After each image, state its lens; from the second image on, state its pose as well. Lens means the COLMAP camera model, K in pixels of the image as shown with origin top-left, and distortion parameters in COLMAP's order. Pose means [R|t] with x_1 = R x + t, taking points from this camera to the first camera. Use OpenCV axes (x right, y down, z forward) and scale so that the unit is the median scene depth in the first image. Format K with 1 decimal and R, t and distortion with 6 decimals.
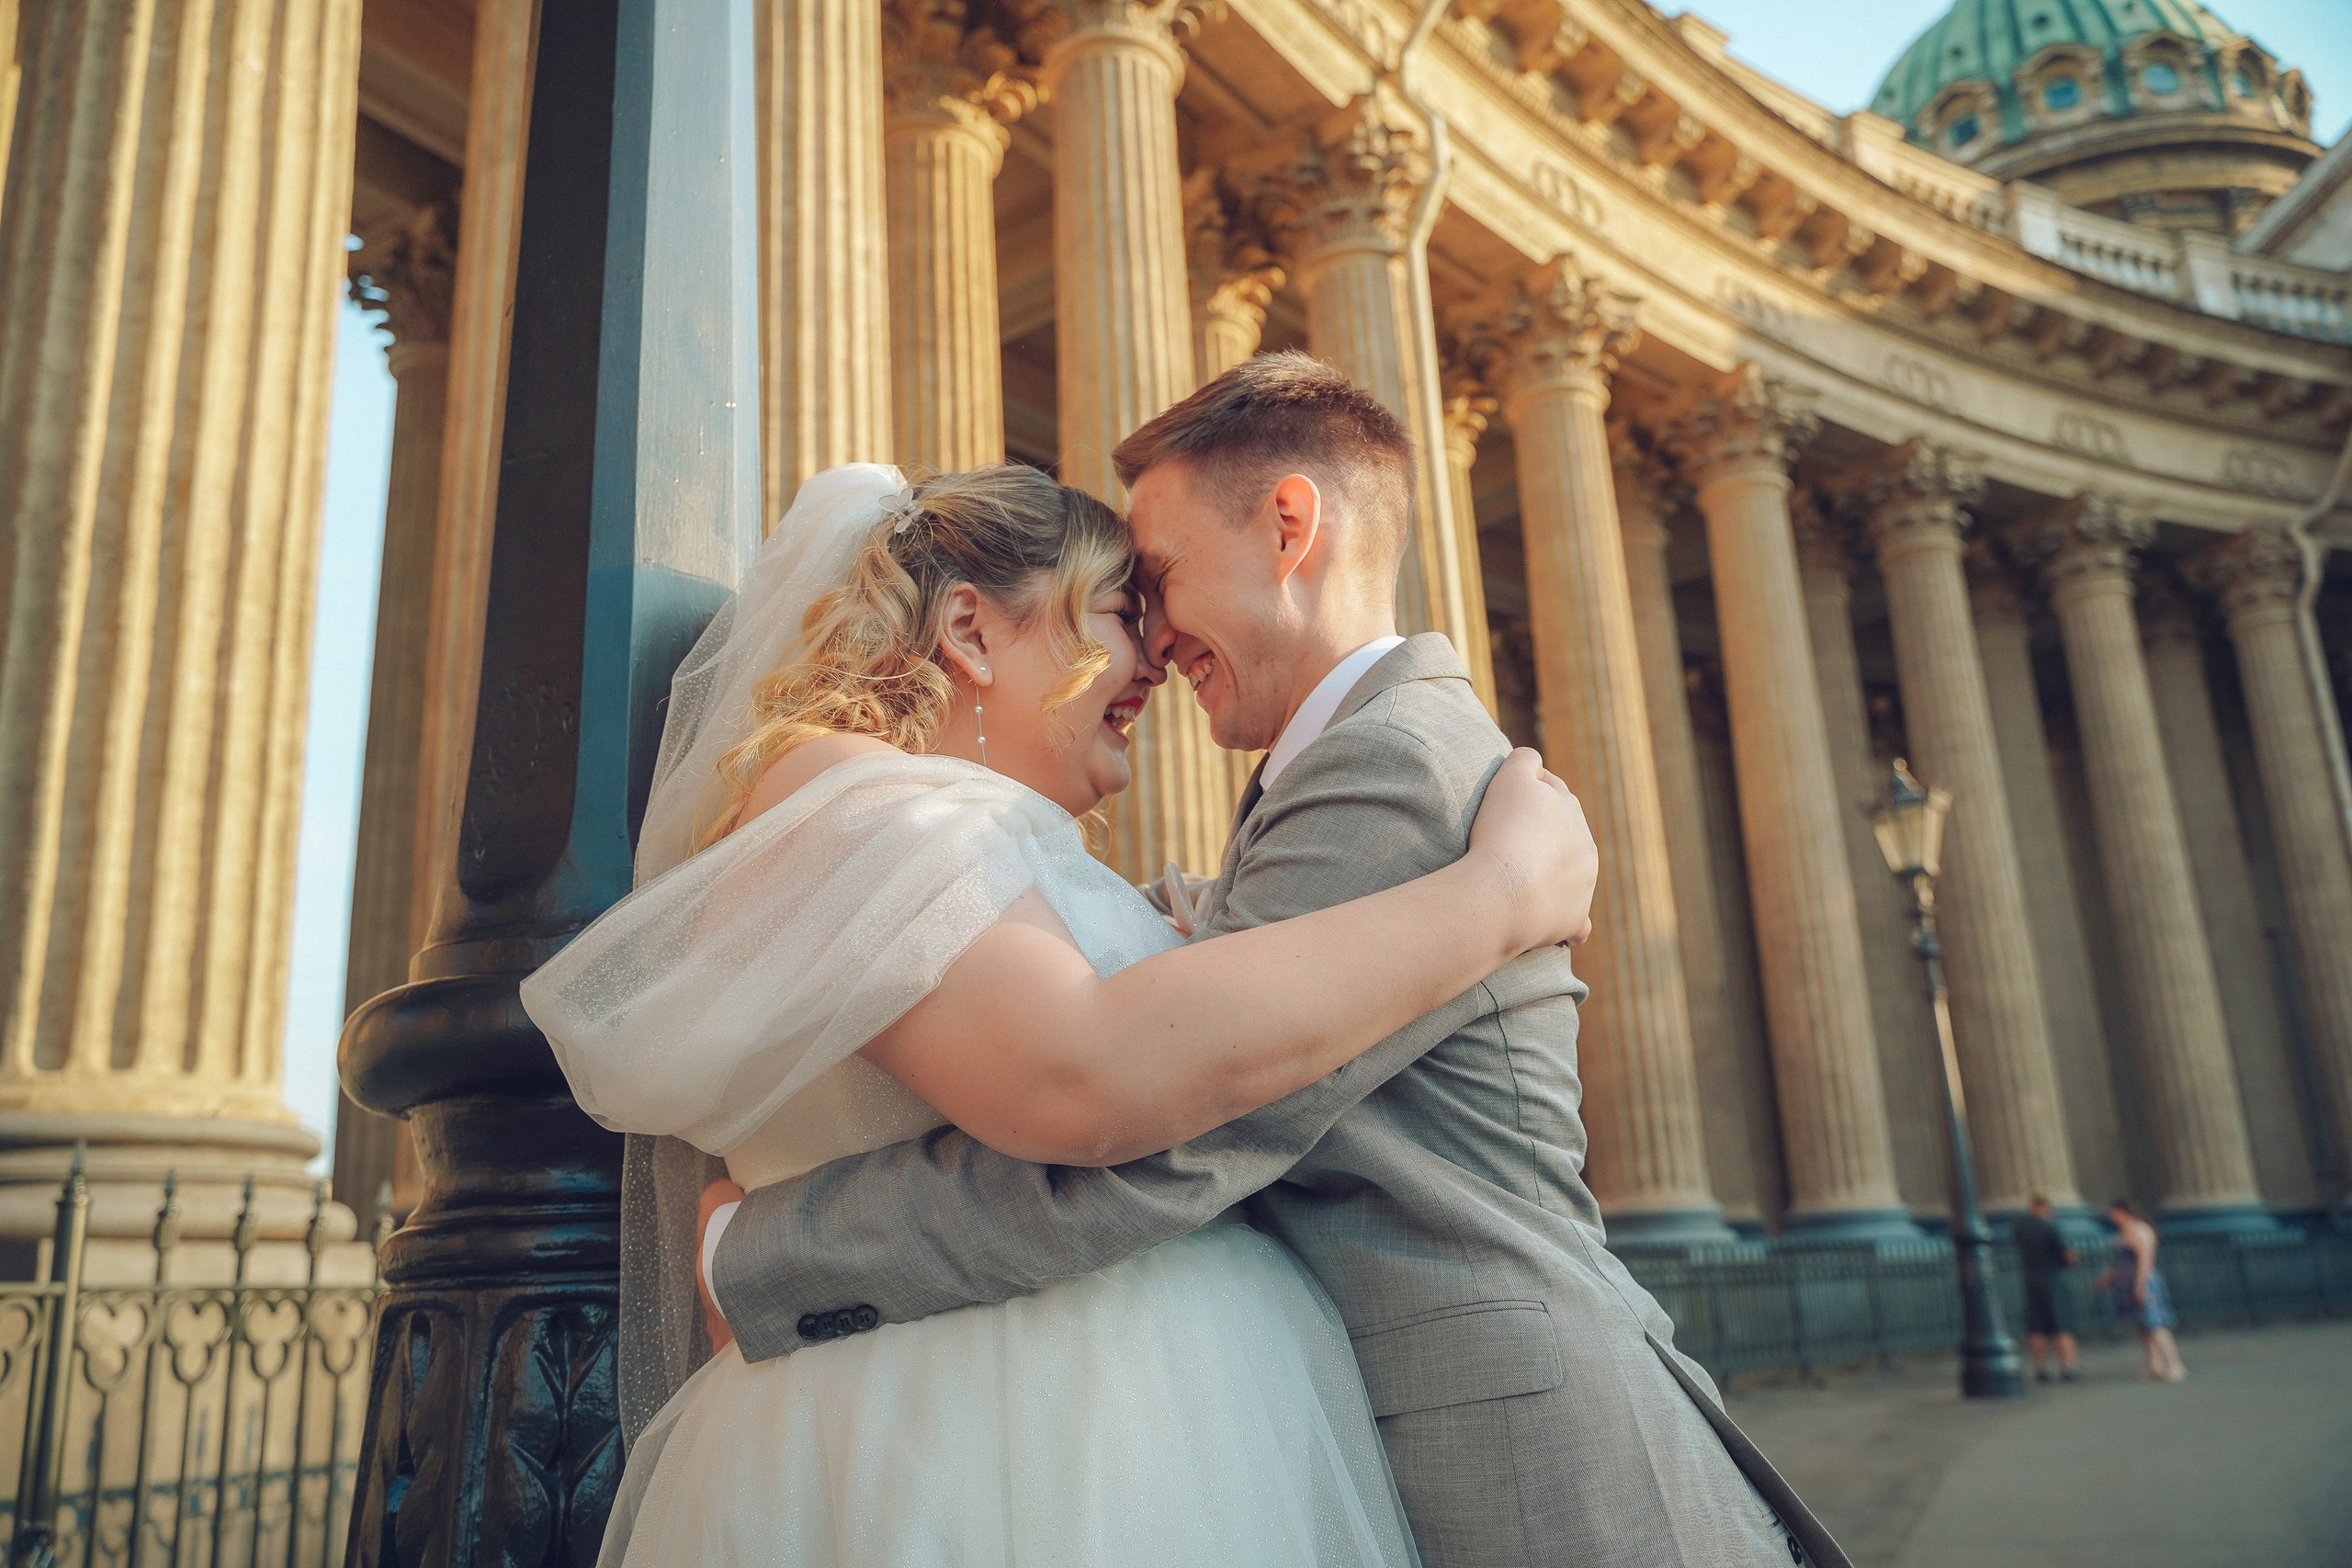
lens RADIAL K [[1895.1, 0, 1176.1], [0, 1895.1, 784.3], [0, 0, 1]] dist [-0.003590, 0.008482]
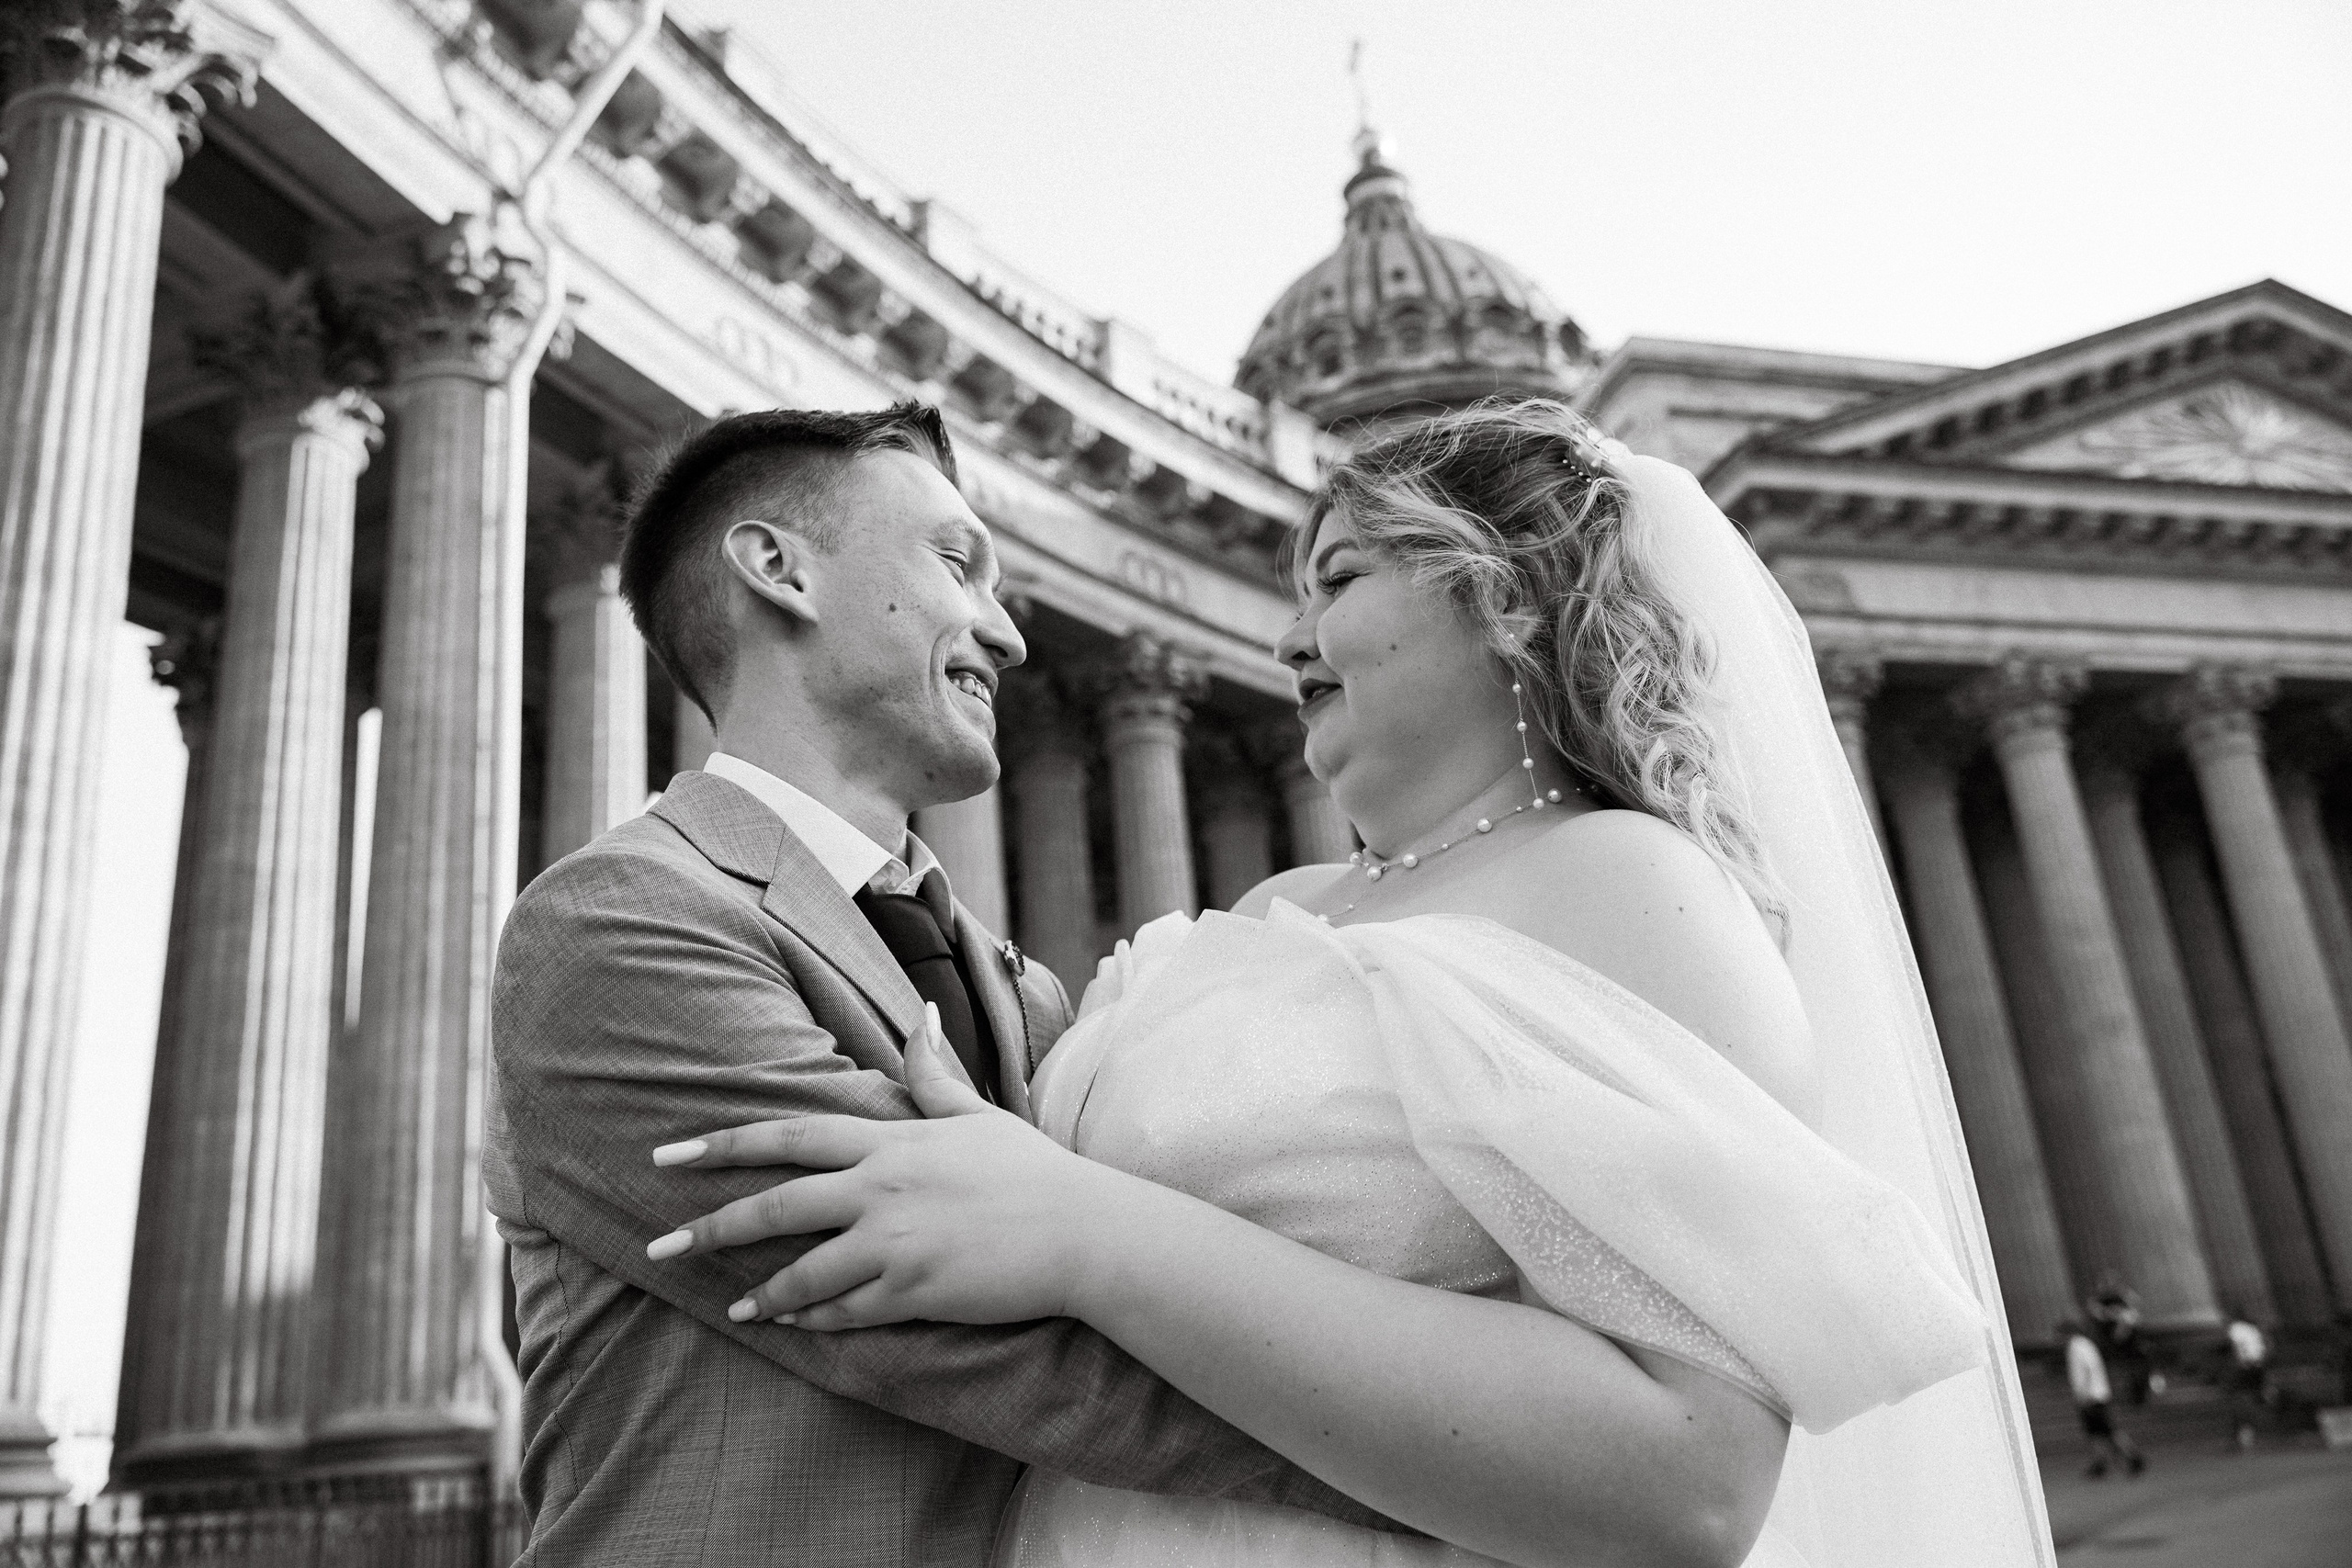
lens RADIAL K [[1895.1, 0, 1176.1], [0, 1895.1, 784.3], [0, 0, 1]] dist [-0.003590, 0.008482]
pose [[0.962847, 0.062937, 0.262613, 0.147999], [-0.039395, 0.994795, -0.093969, -0.005347], [-0.267160, 0.080132, 0.960315, 0.017570]]
